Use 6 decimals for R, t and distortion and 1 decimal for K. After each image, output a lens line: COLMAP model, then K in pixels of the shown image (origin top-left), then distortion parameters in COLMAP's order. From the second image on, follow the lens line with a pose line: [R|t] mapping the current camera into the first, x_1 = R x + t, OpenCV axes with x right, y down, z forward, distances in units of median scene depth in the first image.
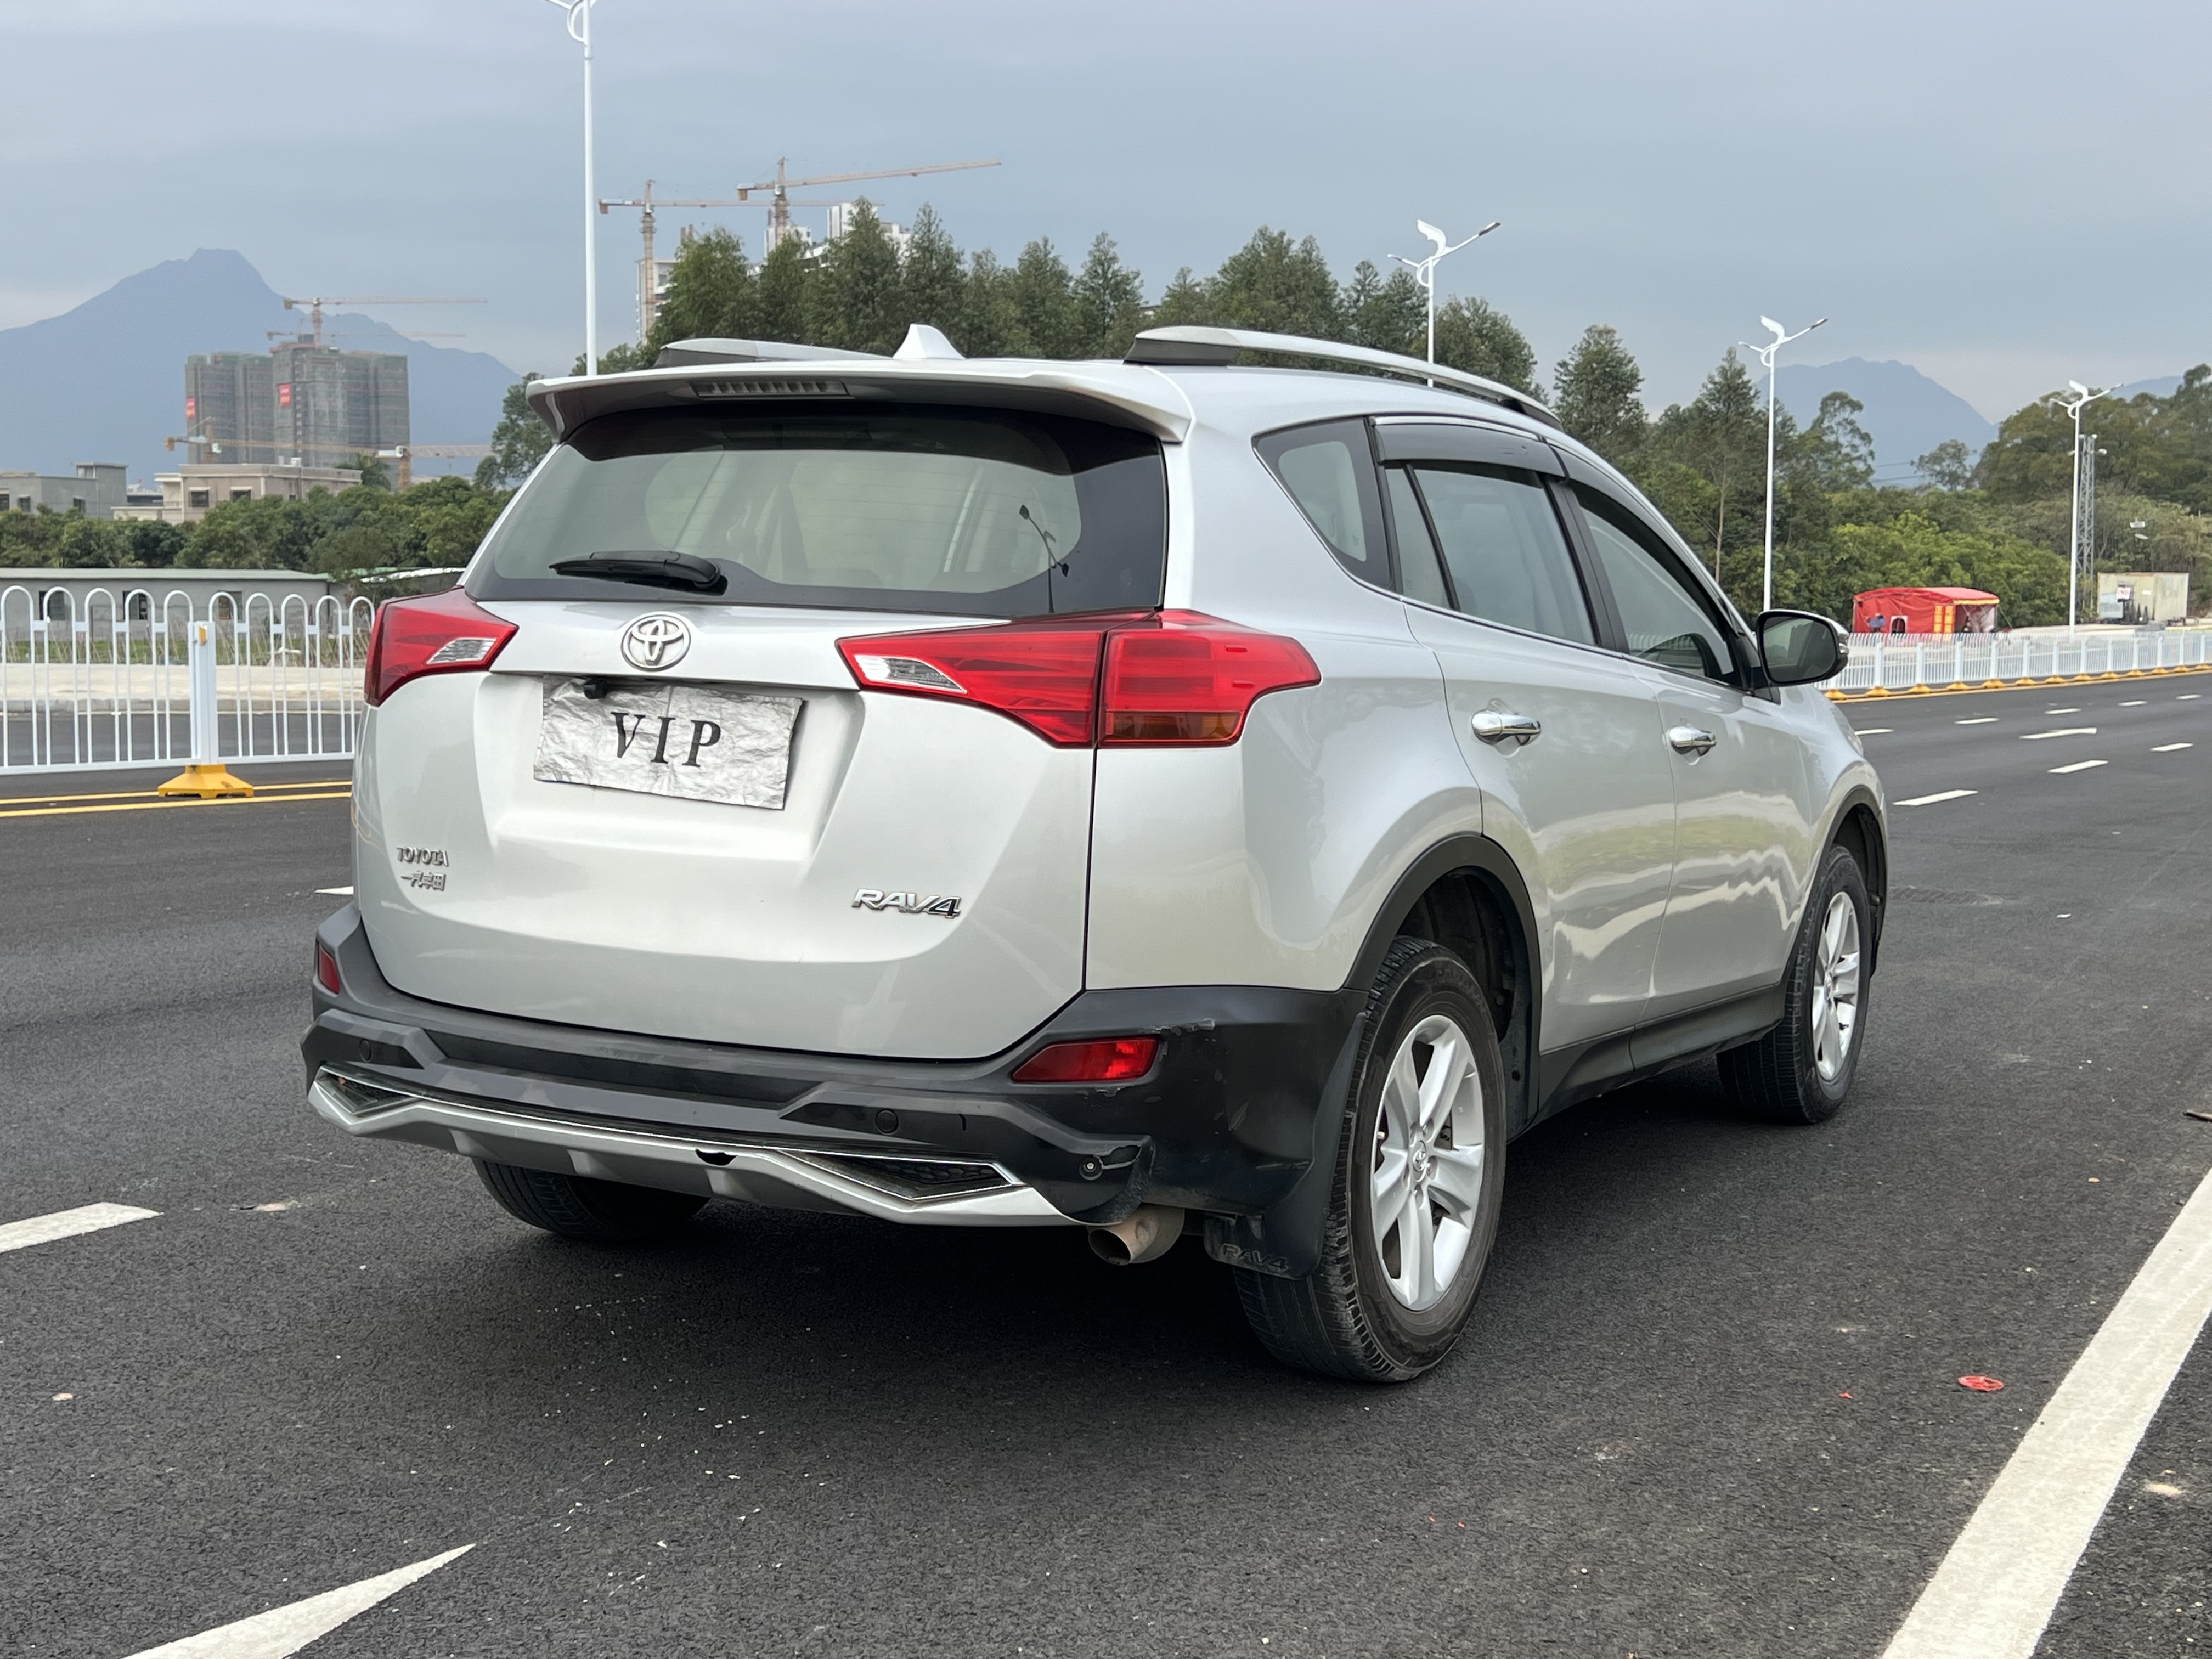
lens RADIAL K [[2622.3, 0, 1099.6], [0, 2622.3, 778.4], [0, 0, 1]] dist [0.221590, -0.609569]
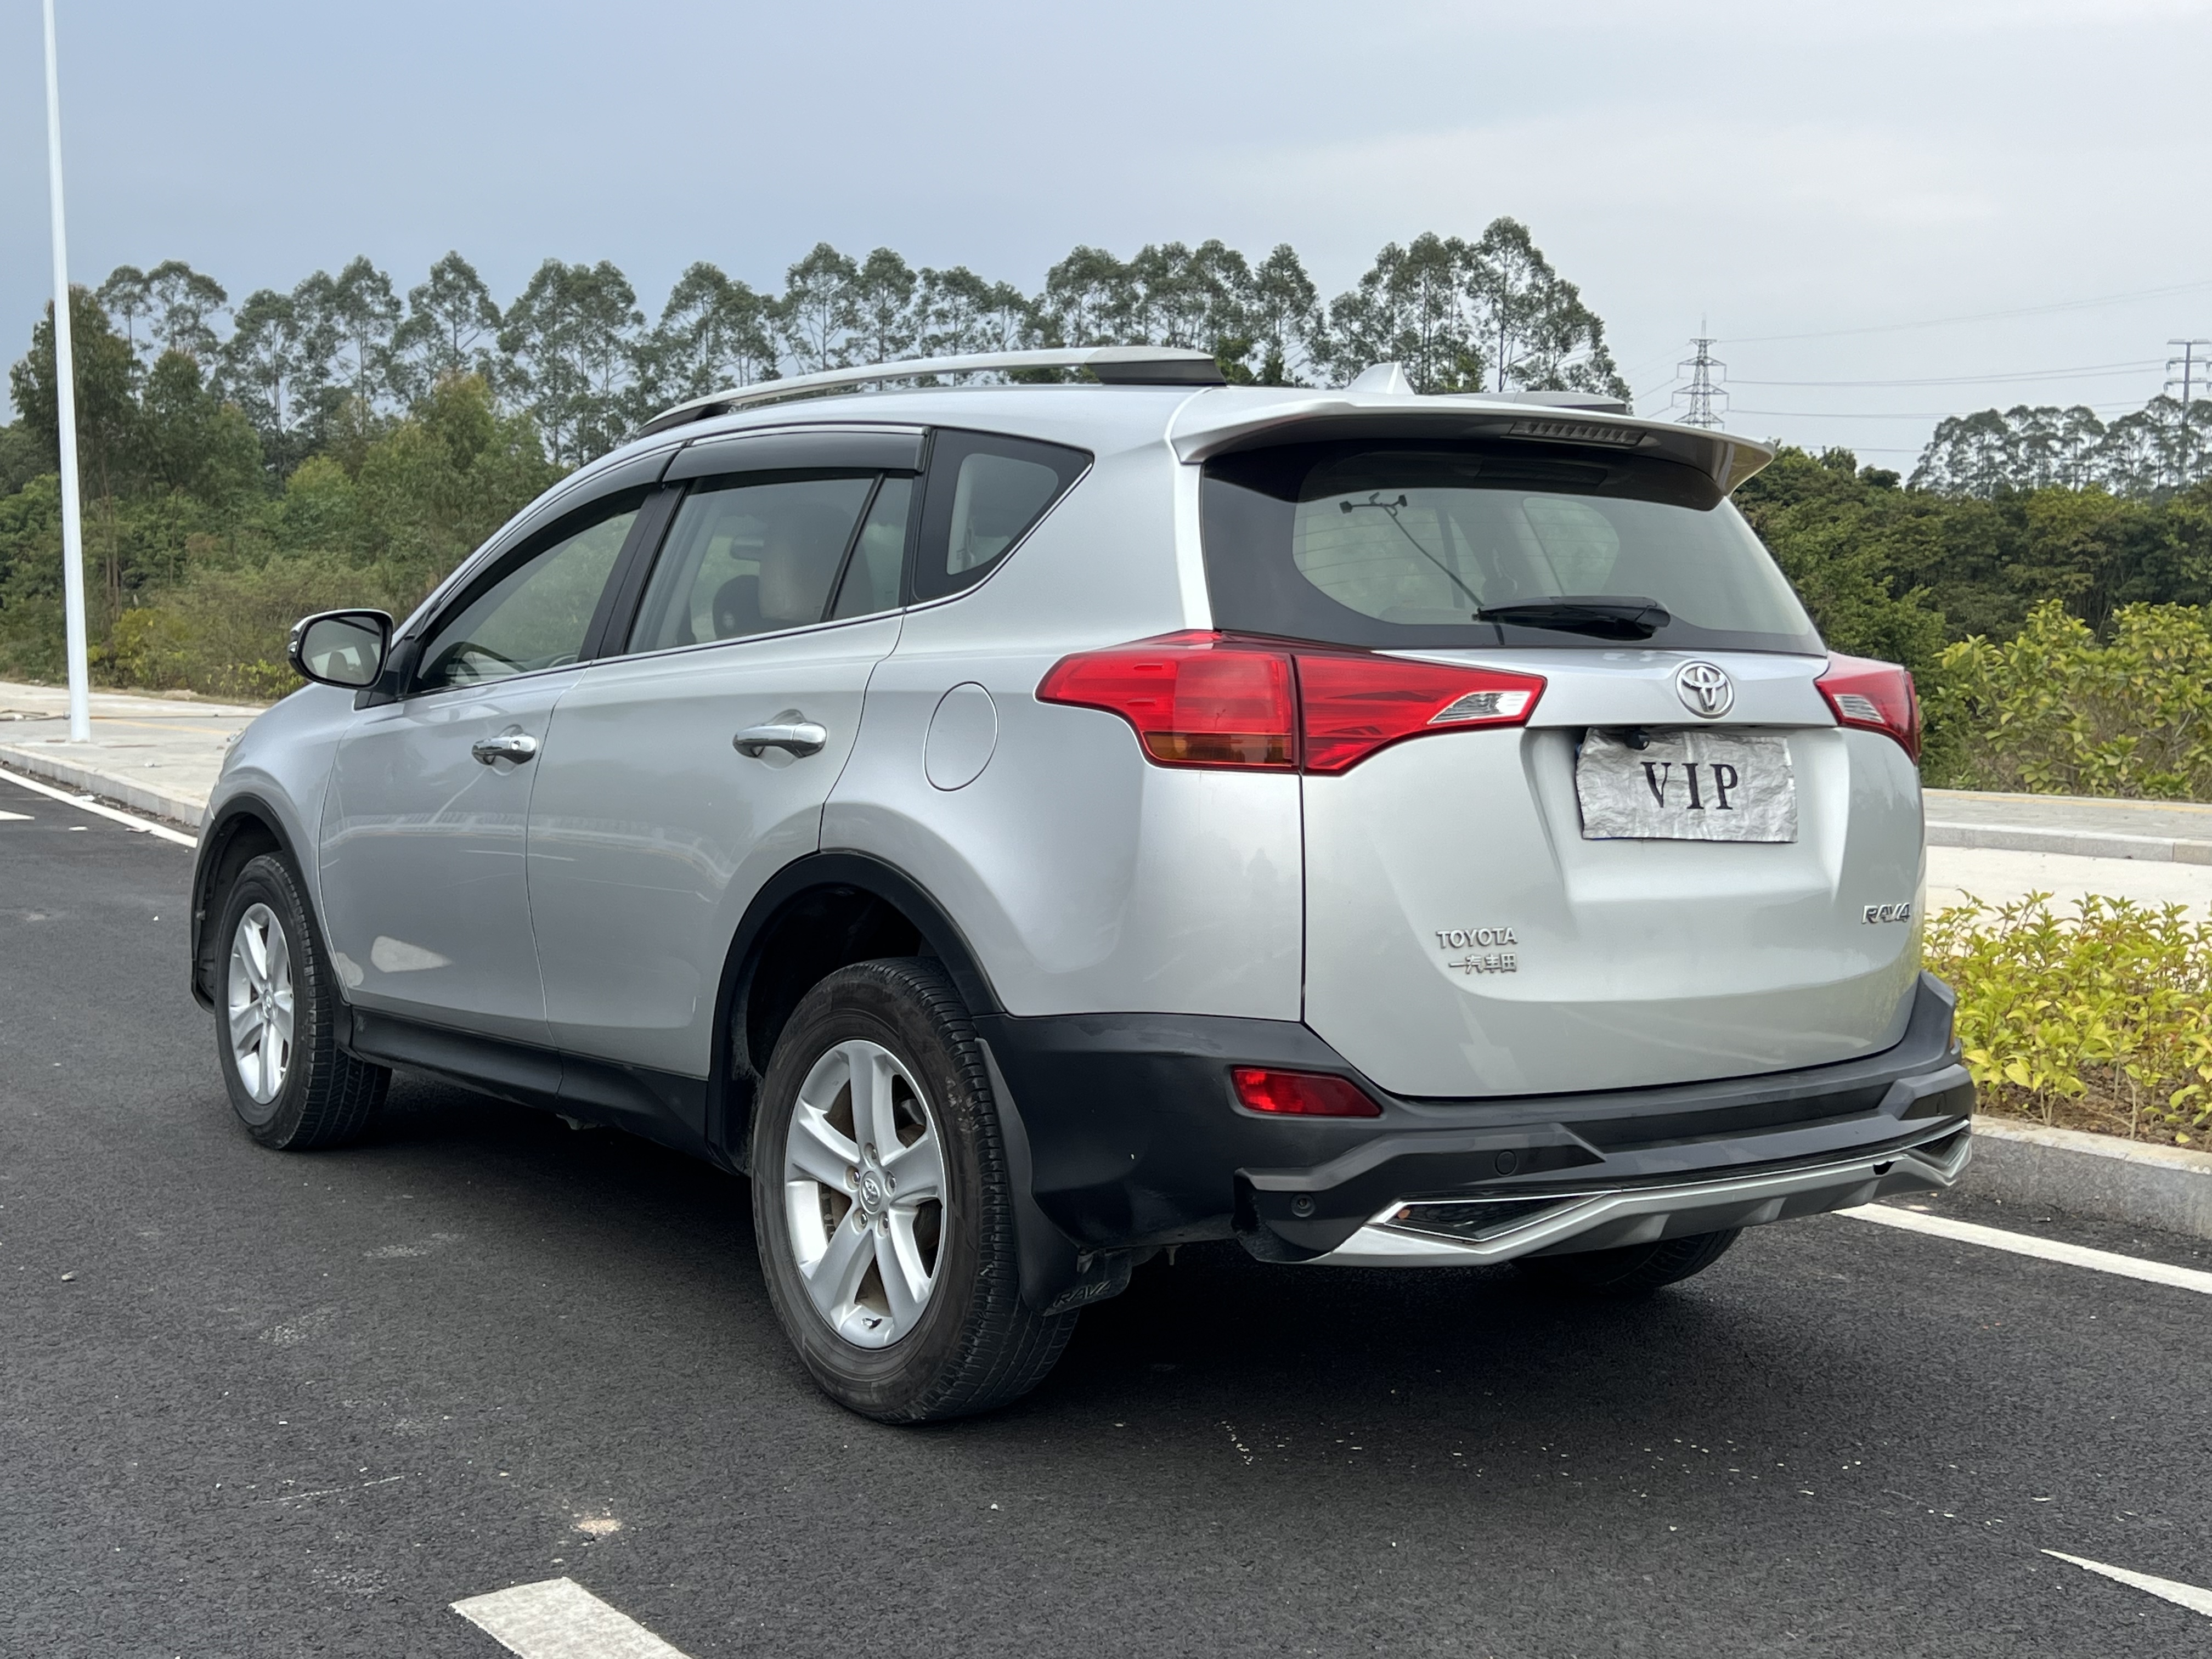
lens RADIAL K [[2622.3, 0, 1099.6], [0, 2622.3, 778.4], [0, 0, 1]] dist [0.221590, -0.609569]
pose [[0.406386, -0.064013, 0.911456, -1.155924], [0.055932, 0.997415, 0.045112, -0.074336], [-0.911988, 0.032647, 0.408916, 0.781608]]
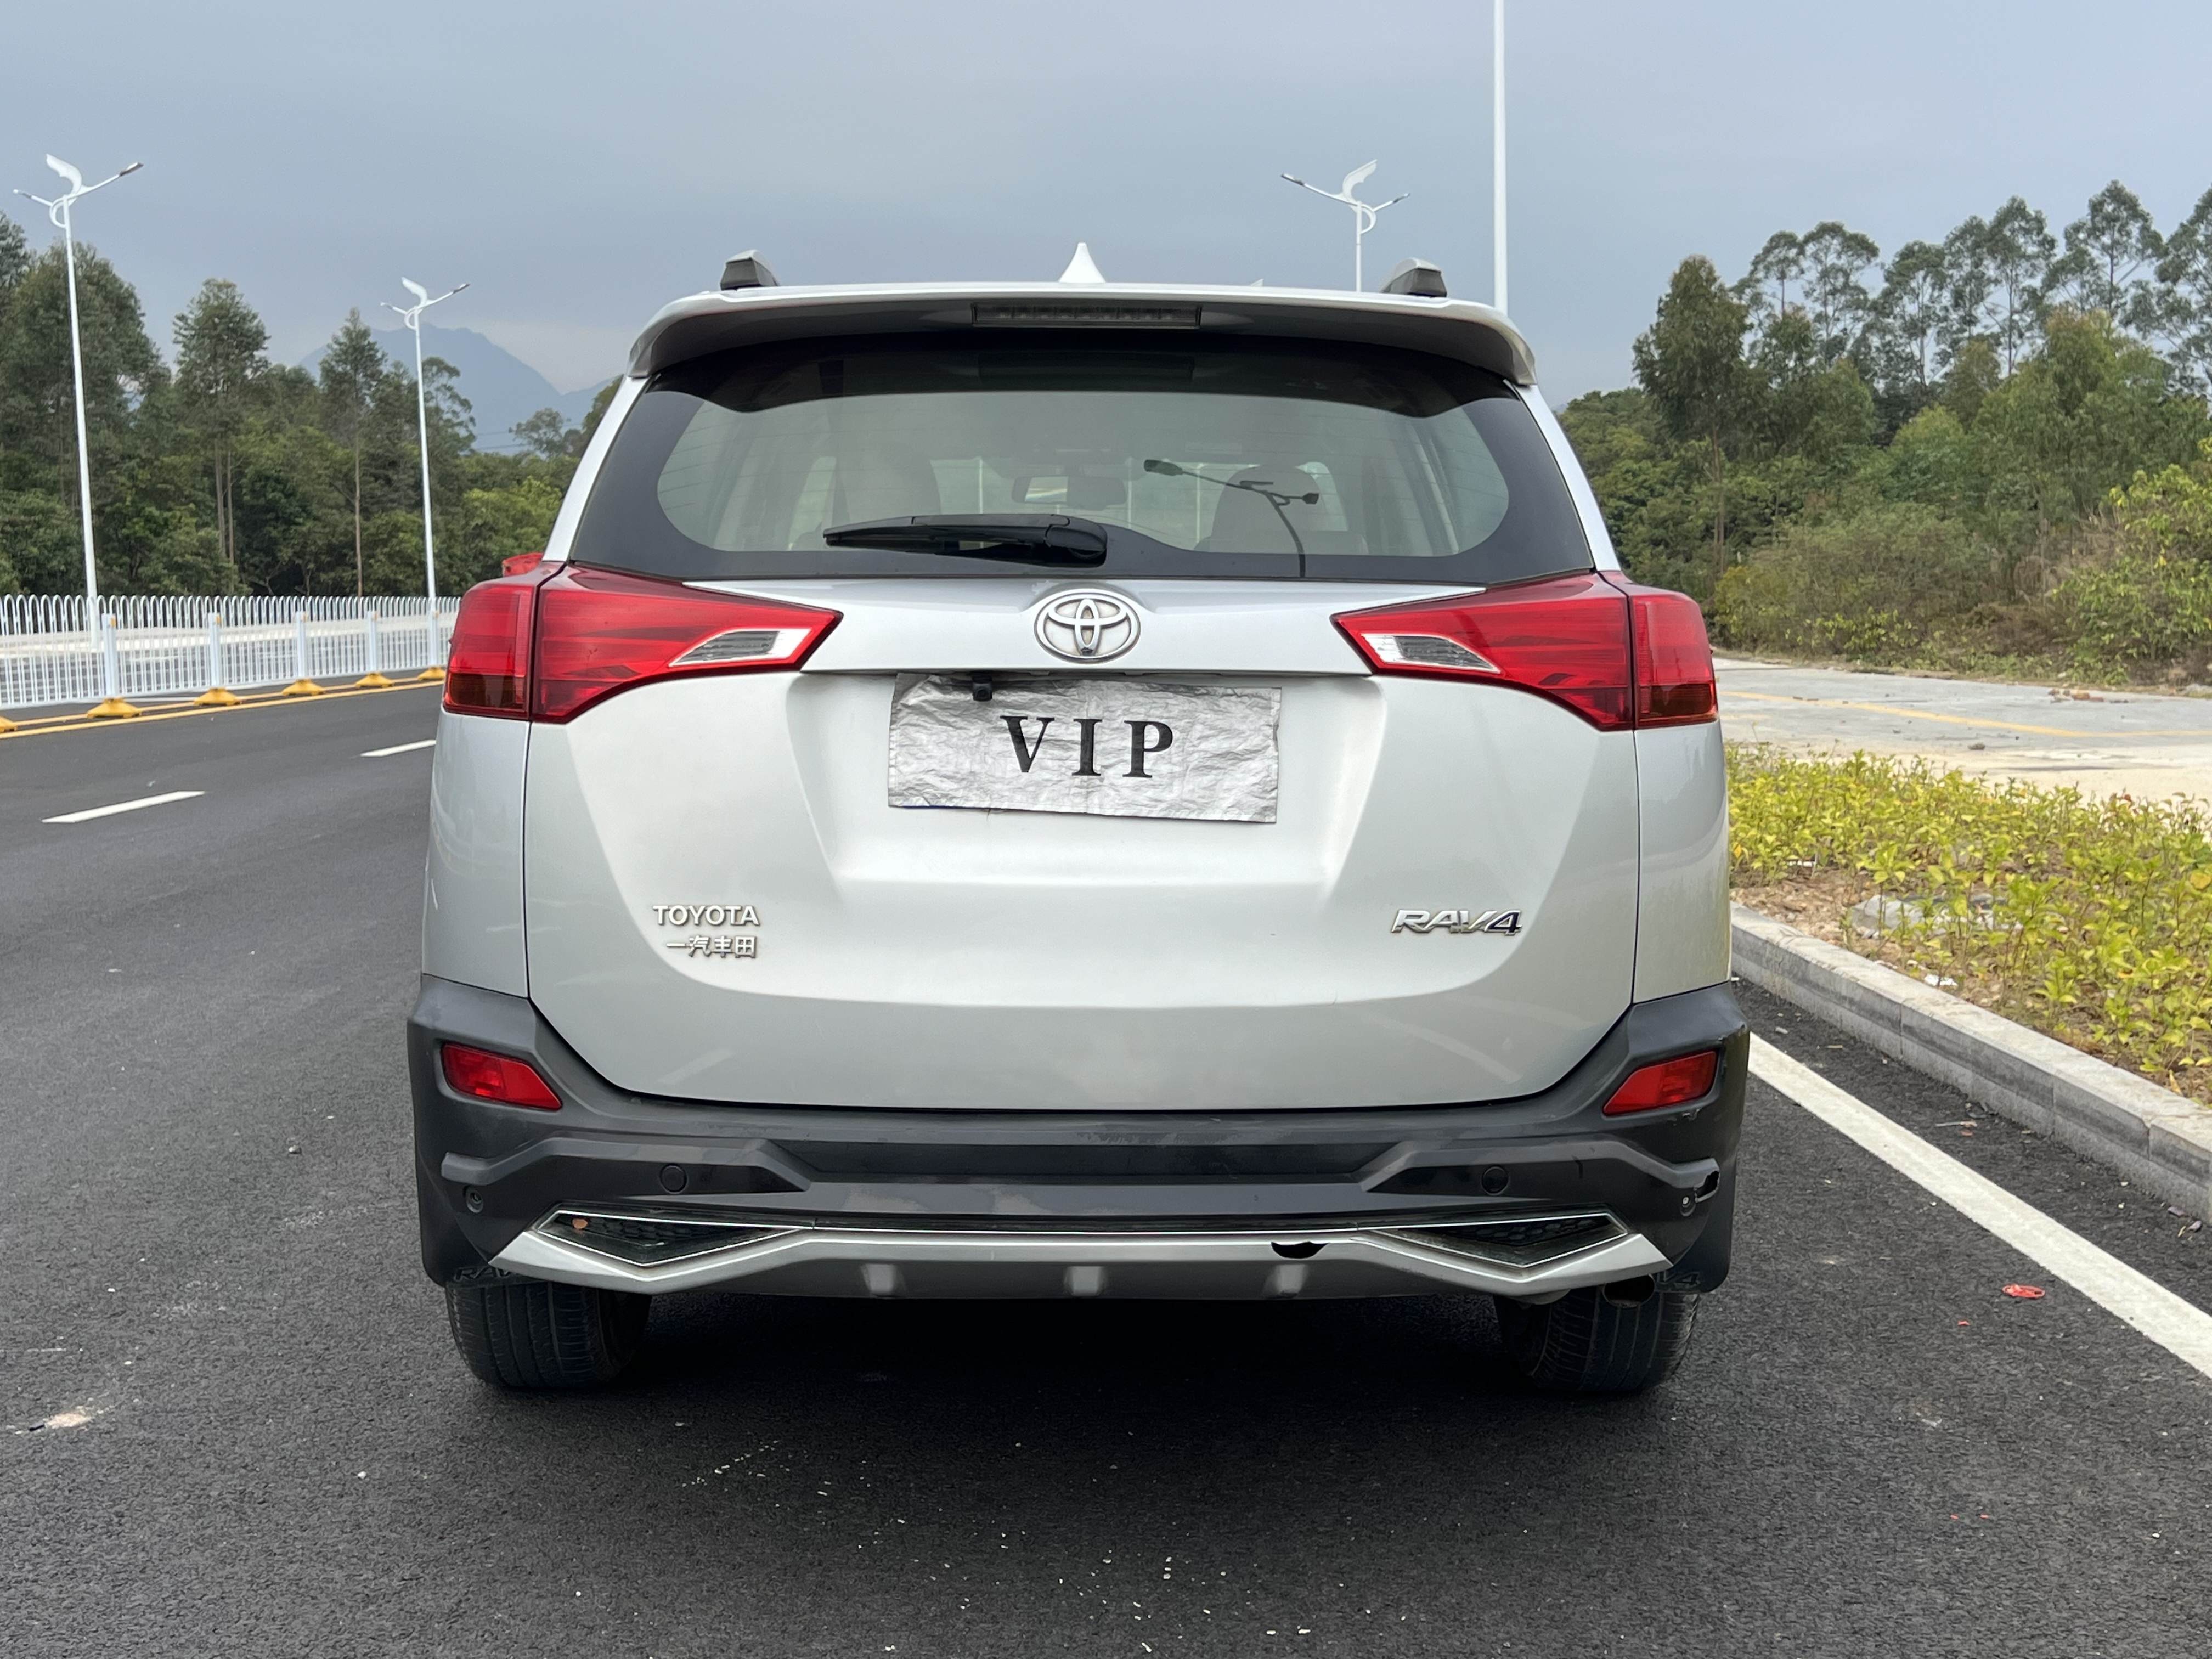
lens RADIAL K [[2622.3, 0, 1099.6], [0, 2622.3, 778.4], [0, 0, 1]] dist [0.221590, -0.609569]
pose [[0.866180, -0.058394, 0.496308, -0.553940], [0.051992, 0.998290, 0.026716, -0.025938], [-0.497020, 0.002663, 0.867735, 0.294278]]
